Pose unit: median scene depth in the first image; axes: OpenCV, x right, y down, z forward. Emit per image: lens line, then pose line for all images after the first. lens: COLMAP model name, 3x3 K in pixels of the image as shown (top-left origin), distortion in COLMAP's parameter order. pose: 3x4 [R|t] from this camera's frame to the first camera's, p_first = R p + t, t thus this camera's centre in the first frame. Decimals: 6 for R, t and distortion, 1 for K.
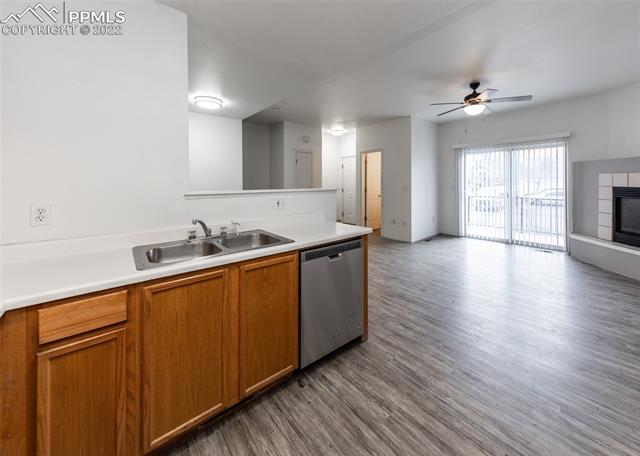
lens RADIAL K [[251.3, 0, 336.6], [0, 251.3, 182.1], [0, 0, 1]] dist [0.017892, 0.000226]
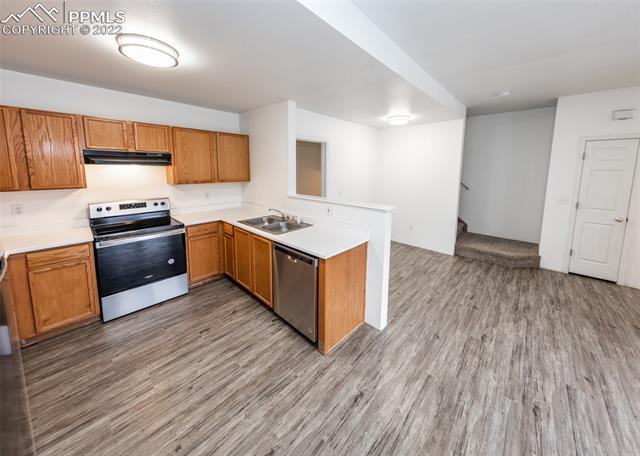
lens RADIAL K [[233.8, 0, 331.6], [0, 233.8, 193.7], [0, 0, 1]] dist [0.006071, -0.000370]
pose [[0.115330, 0.131005, -0.984651, 1.237134], [-0.019774, 0.991371, 0.129583, -0.192156], [0.993130, 0.004526, 0.116925, 1.164161]]
